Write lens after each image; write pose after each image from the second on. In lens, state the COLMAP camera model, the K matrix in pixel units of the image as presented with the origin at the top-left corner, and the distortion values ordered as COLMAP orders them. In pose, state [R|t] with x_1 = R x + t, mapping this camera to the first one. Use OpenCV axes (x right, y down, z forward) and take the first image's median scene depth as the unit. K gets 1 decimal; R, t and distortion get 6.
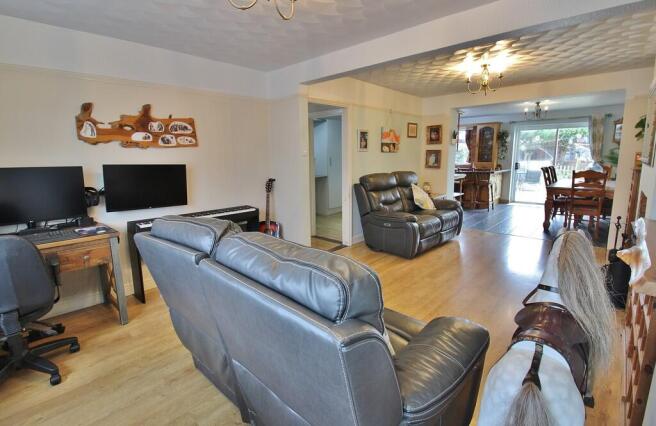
lens RADIAL K [[308.8, 0, 330.0], [0, 308.8, 211.1], [0, 0, 1]] dist [-0.004451, 0.000125]
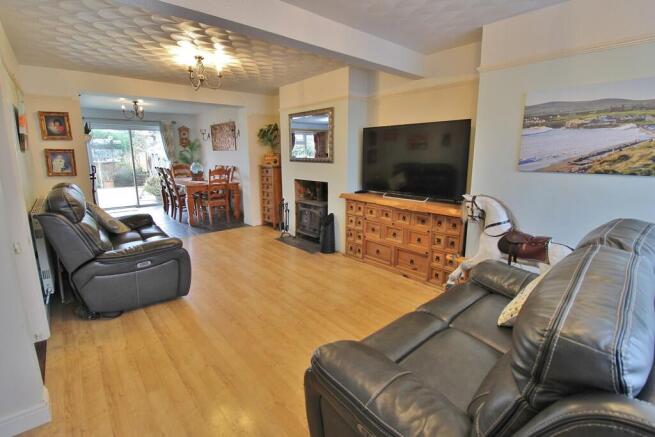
lens RADIAL K [[302.5, 0, 328.1], [0, 302.5, 216.2], [0, 0, 1]] dist [-0.014163, -0.004796]
pose [[0.103425, -0.192314, 0.975868, -0.258159], [0.176008, 0.969185, 0.172343, -0.065665], [-0.978940, 0.153936, 0.134087, 0.365017]]
